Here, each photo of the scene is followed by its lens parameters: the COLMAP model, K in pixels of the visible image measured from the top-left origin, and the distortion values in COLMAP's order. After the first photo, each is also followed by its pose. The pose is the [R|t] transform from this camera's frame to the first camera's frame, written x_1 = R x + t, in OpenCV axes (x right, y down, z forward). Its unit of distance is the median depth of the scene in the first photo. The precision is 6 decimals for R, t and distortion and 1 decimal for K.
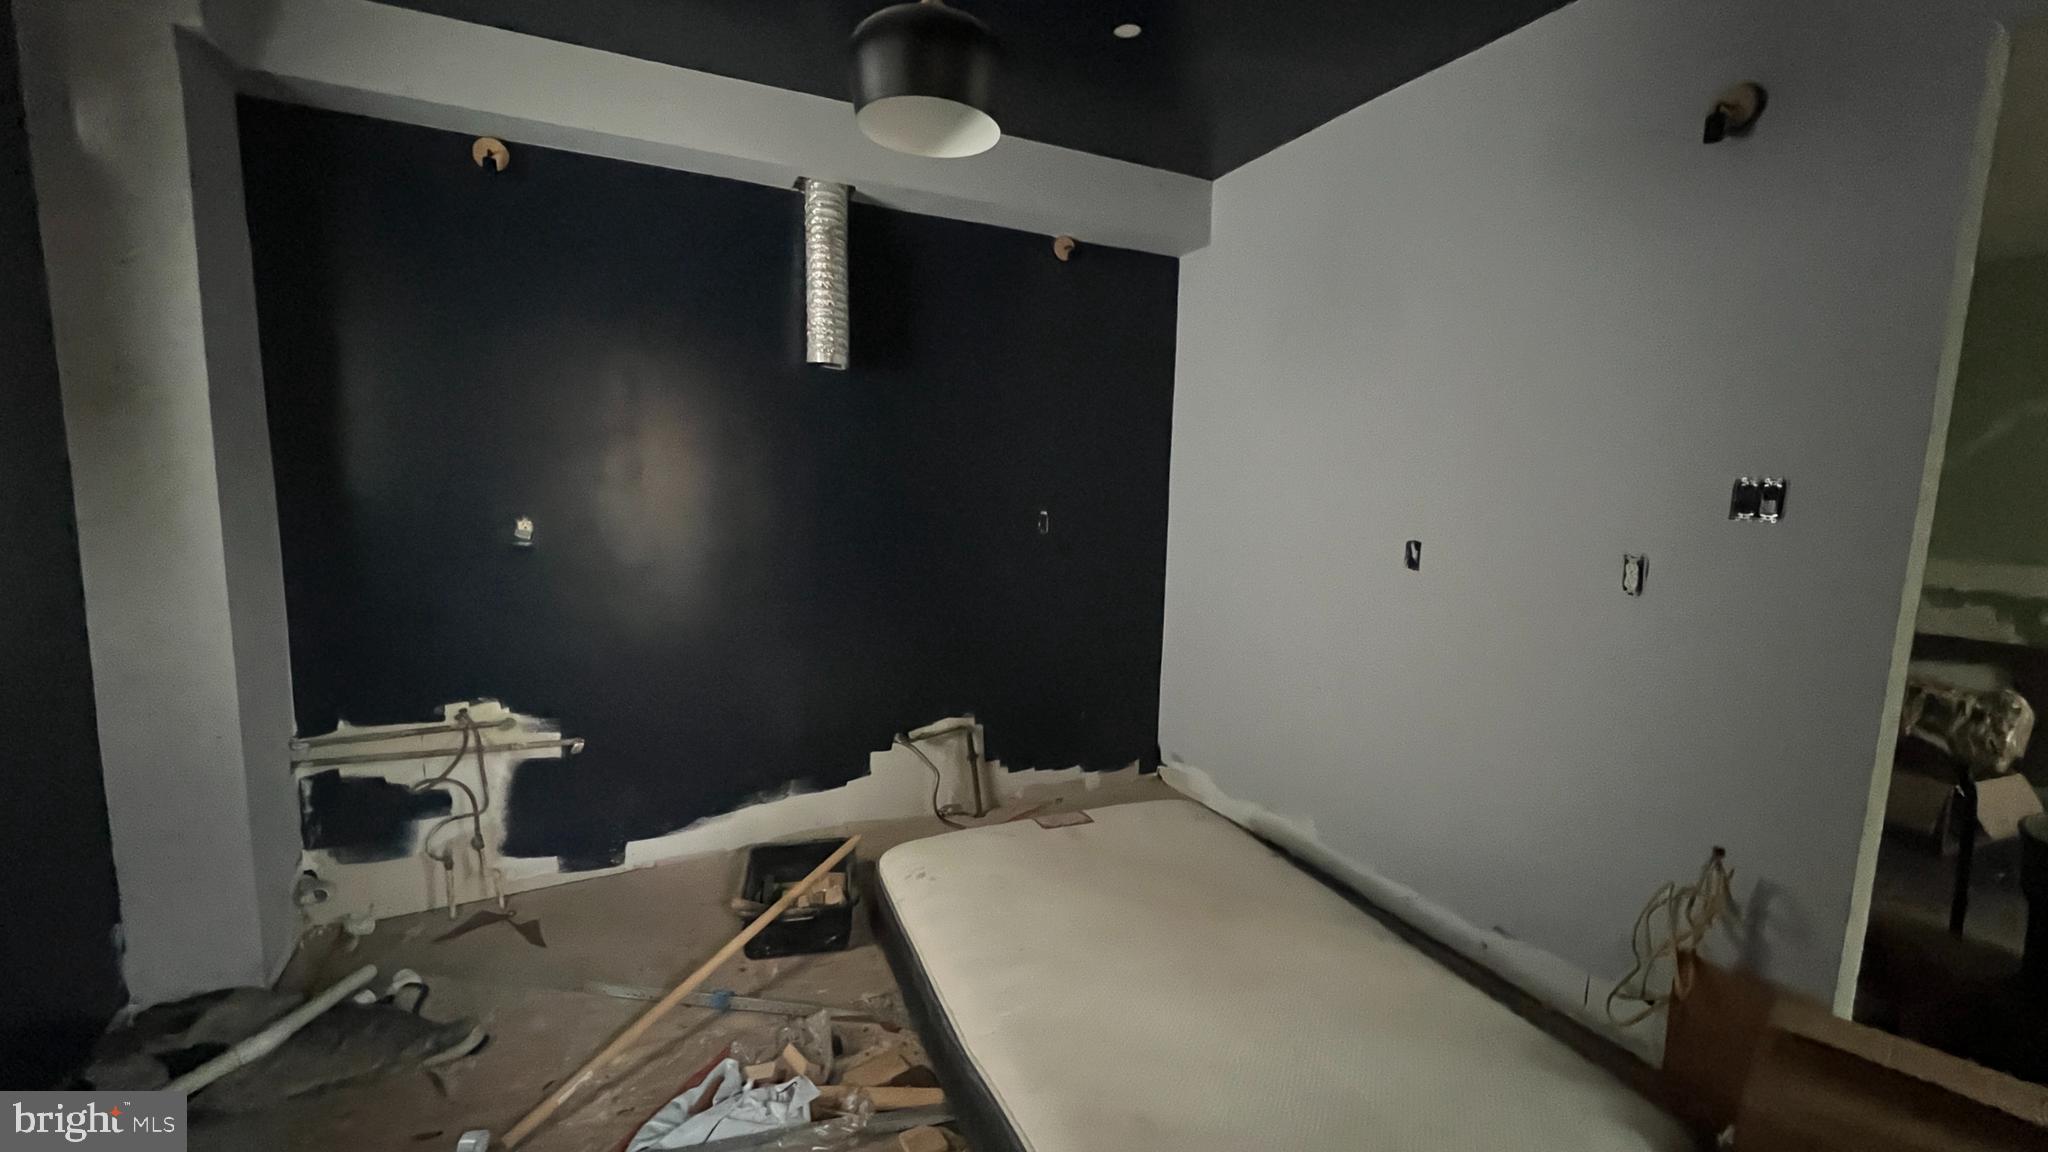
lens RADIAL K [[817.7, 0, 1023.2], [0, 817.7, 584.5], [0, 0, 1]] dist [-0.007345, 0.001216]
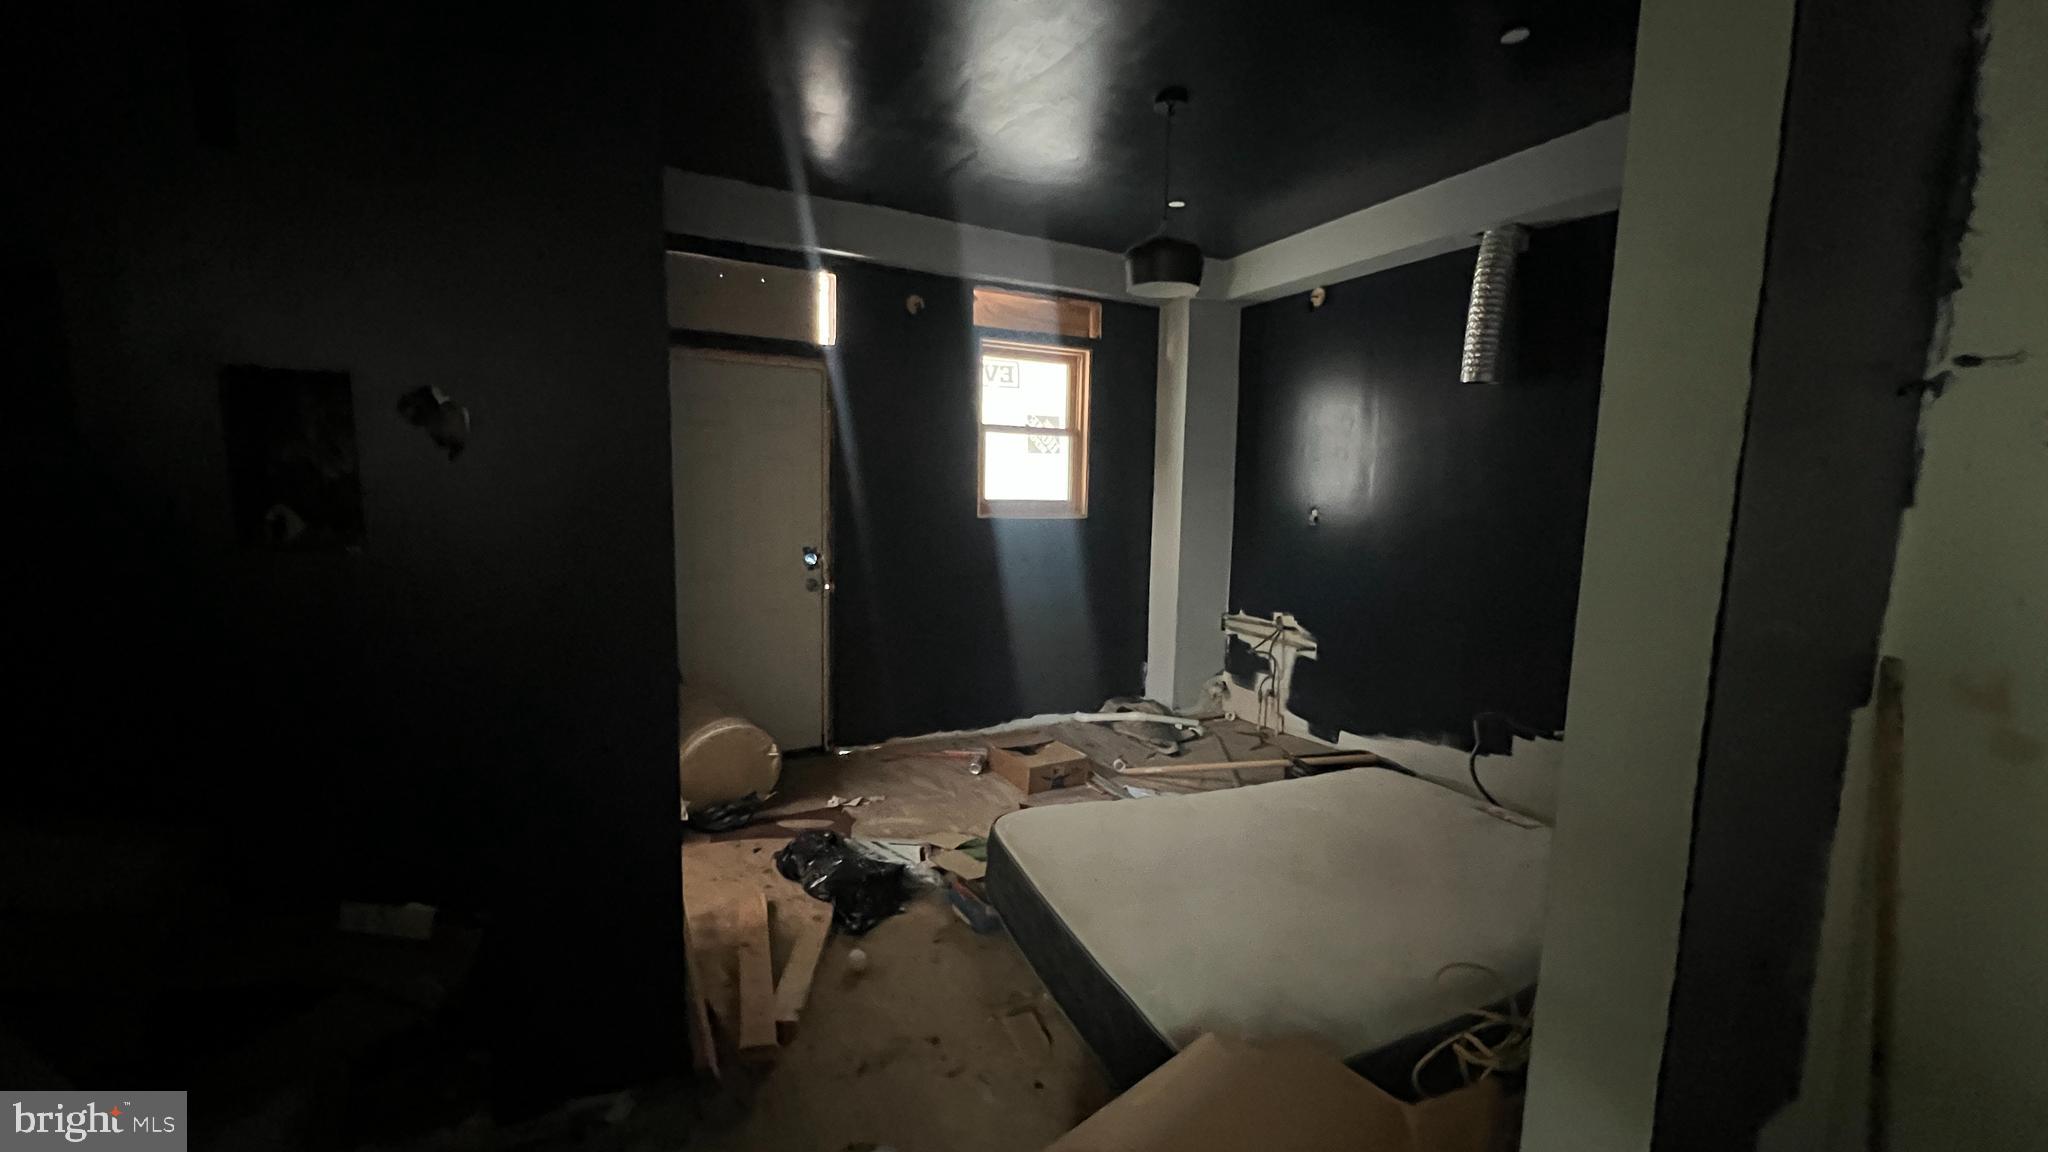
lens RADIAL K [[817.7, 0, 1020.7], [0, 817.7, 581.0], [0, 0, 1]] dist [-0.007345, 0.001216]
pose [[0.028330, 0.081370, -0.996281, 1.040250], [-0.144916, 0.986486, 0.076449, 0.023731], [0.989038, 0.142211, 0.039739, 0.365482]]
